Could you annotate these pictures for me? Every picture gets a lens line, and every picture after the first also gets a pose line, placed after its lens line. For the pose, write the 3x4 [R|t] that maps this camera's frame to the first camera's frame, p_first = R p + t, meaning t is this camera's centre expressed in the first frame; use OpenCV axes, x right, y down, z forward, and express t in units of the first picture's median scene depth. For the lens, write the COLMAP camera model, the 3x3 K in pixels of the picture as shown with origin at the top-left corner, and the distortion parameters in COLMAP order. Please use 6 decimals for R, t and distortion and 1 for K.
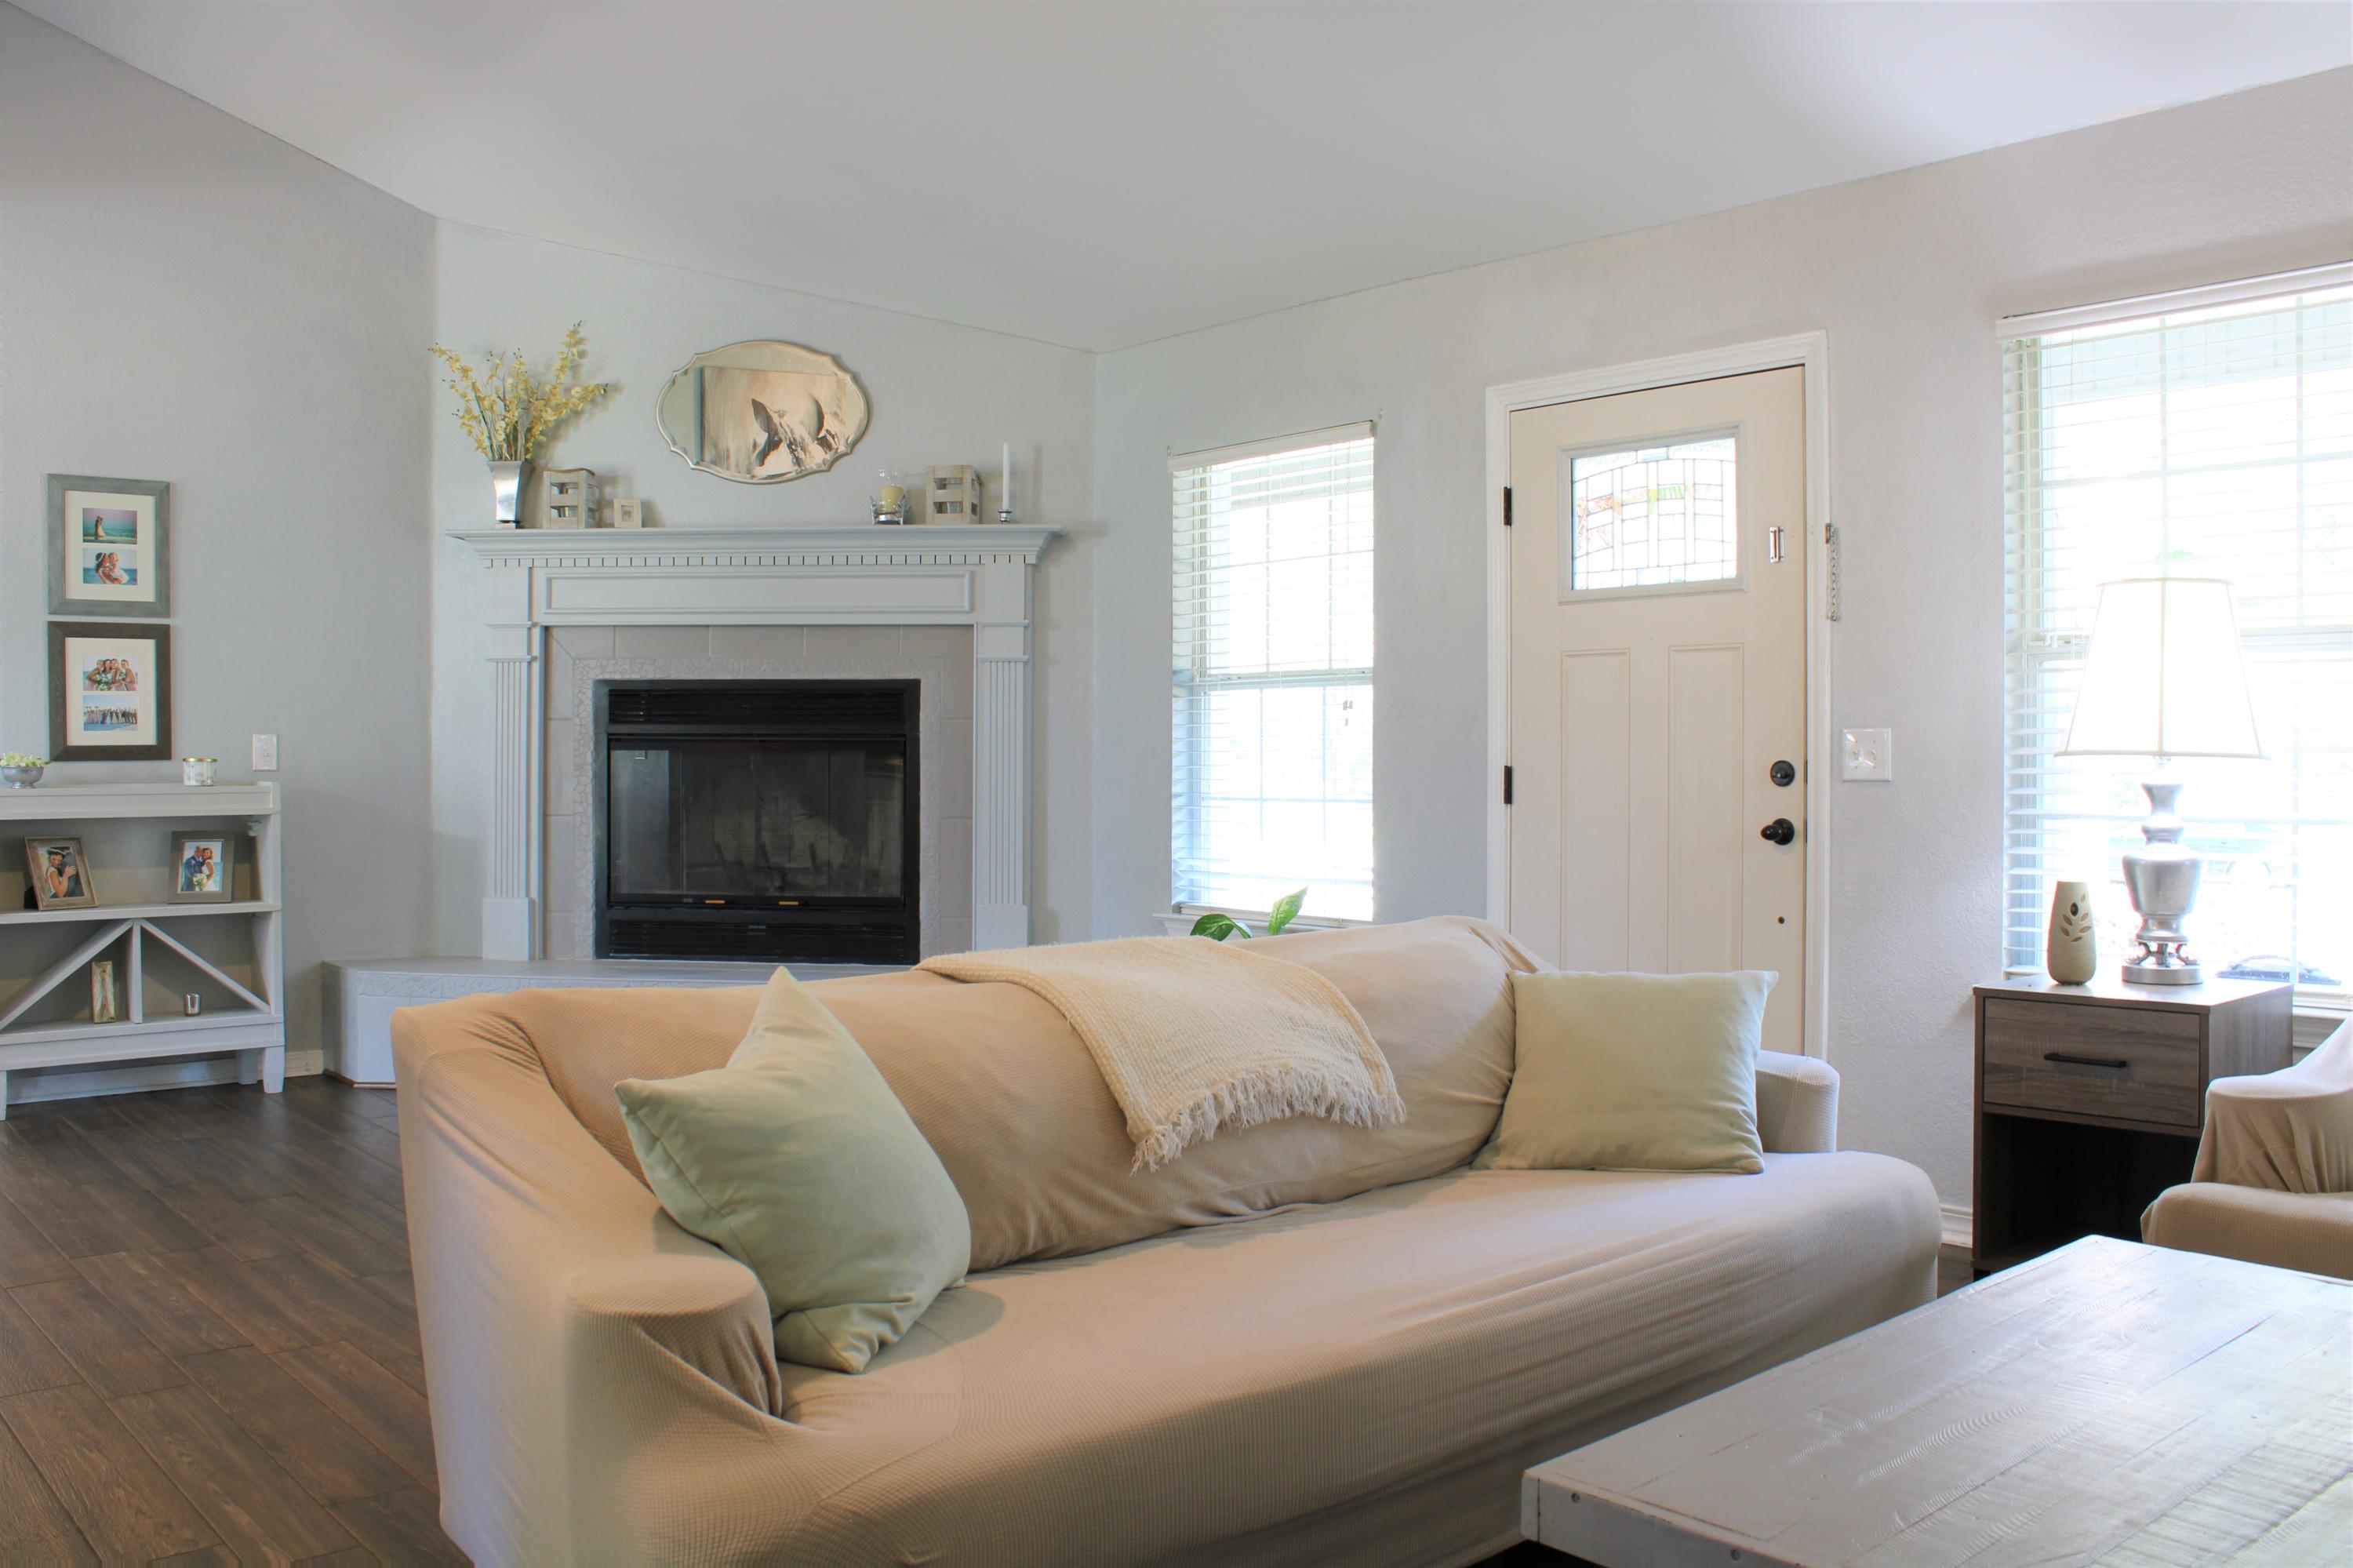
lens RADIAL K [[1988.9, 0, 1171.3], [0, 1988.9, 771.0], [0, 0, 1]] dist [-0.167706, 0.149575]
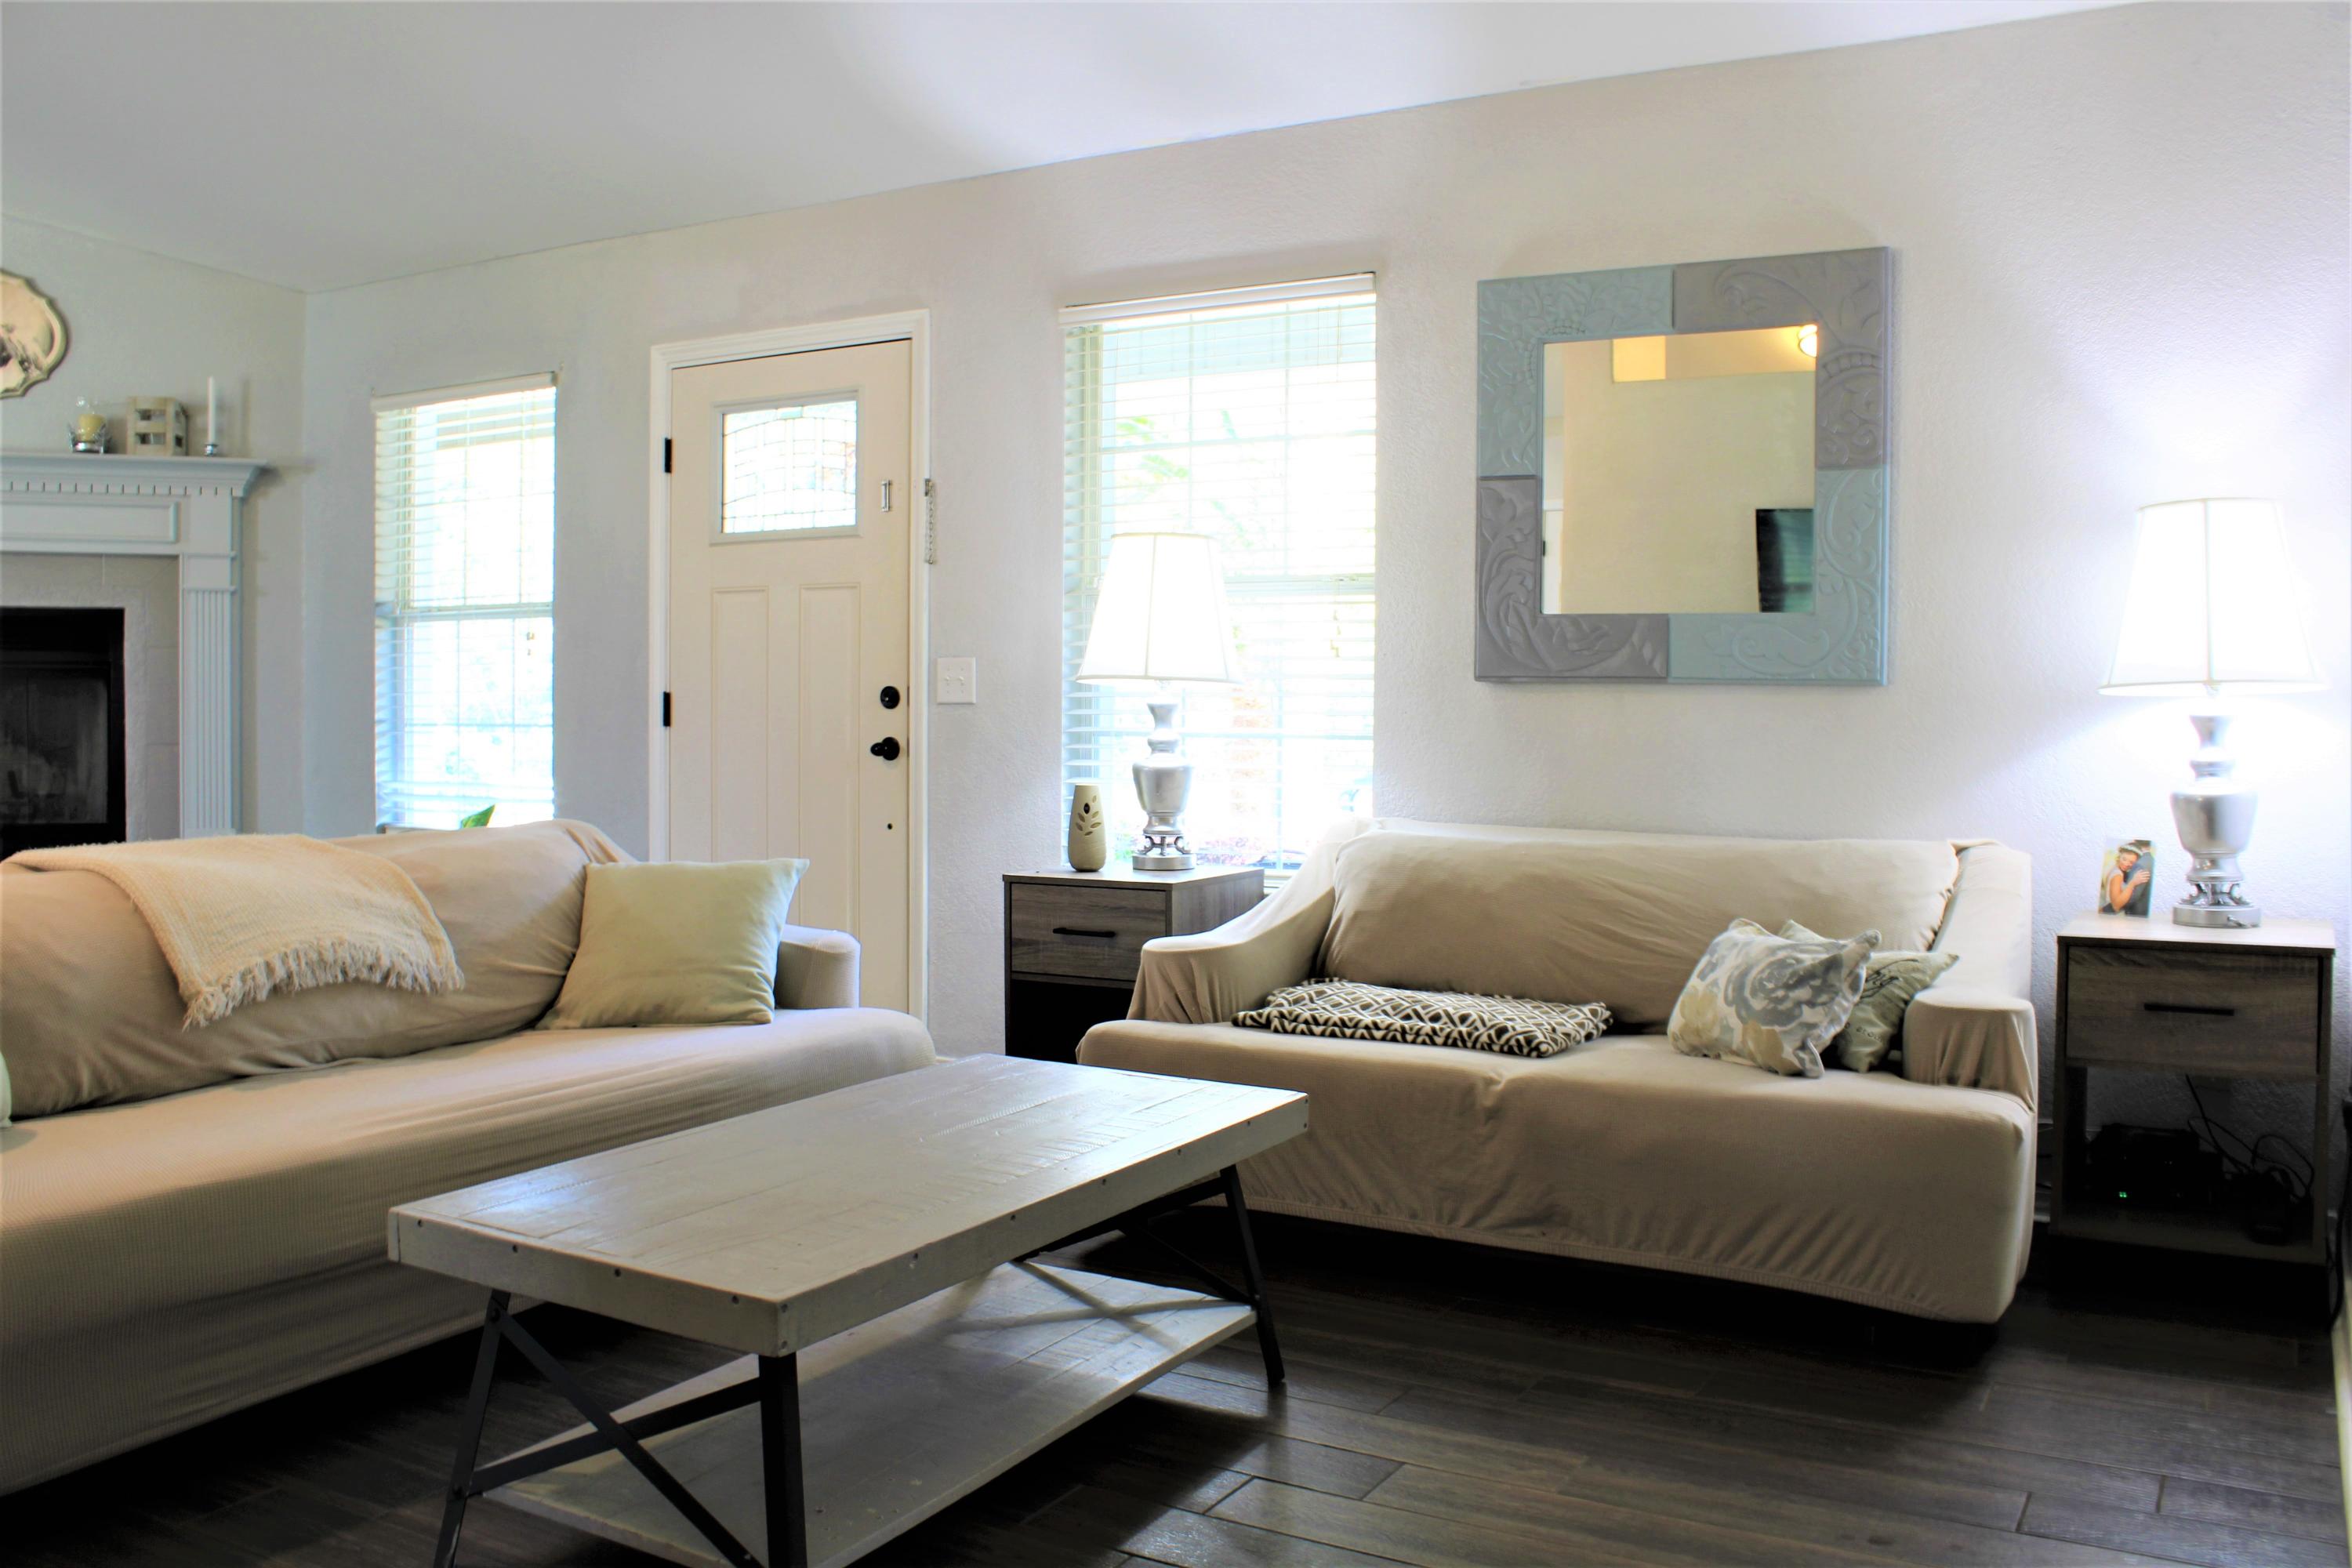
lens RADIAL K [[1988.0, 0, 1170.8], [0, 1988.0, 771.0], [0, 0, 1]] dist [-0.167706, 0.149575]
pose [[0.947915, -0.006286, 0.318460, 0.109710], [-0.003069, 0.999579, 0.028863, 0.011302], [-0.318508, -0.028337, 0.947497, -0.158158]]
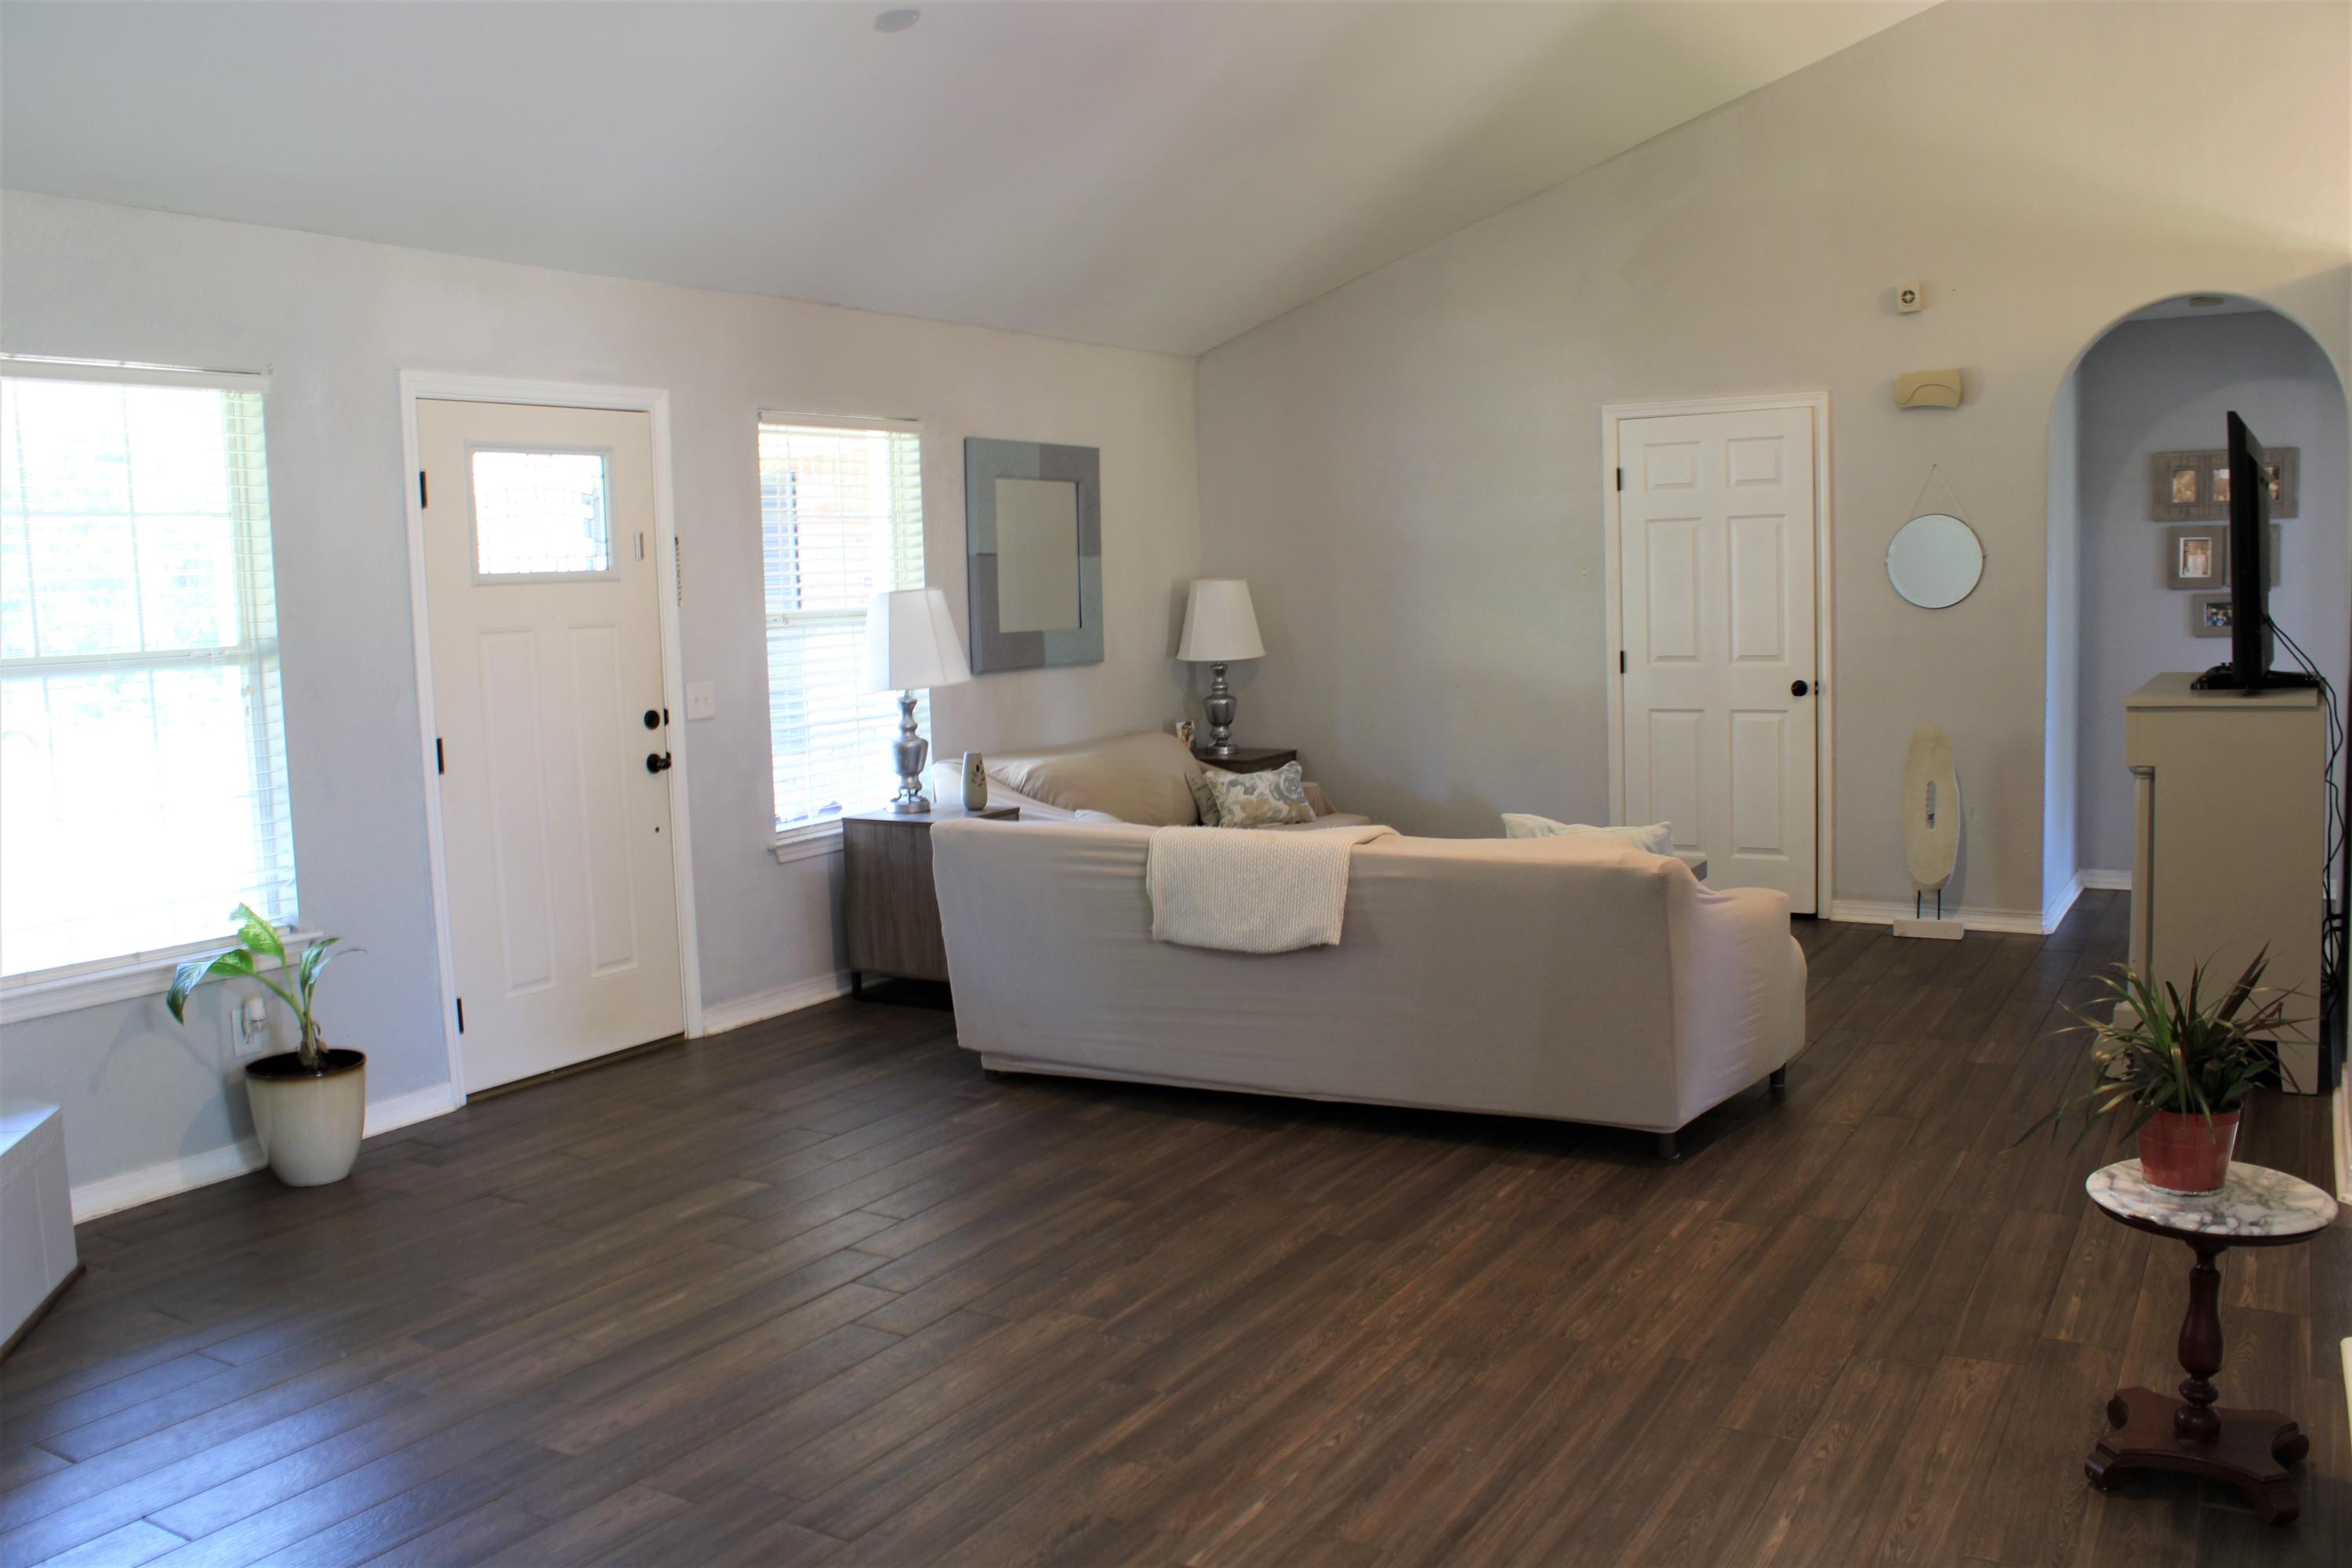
lens RADIAL K [[1988.0, 0, 1170.8], [0, 1988.0, 771.0], [0, 0, 1]] dist [-0.167706, 0.149575]
pose [[-0.321593, -0.082434, 0.943283, -1.164845], [0.038071, 0.994272, 0.099870, -0.091970], [-0.946112, 0.068029, -0.316613, 1.199832]]
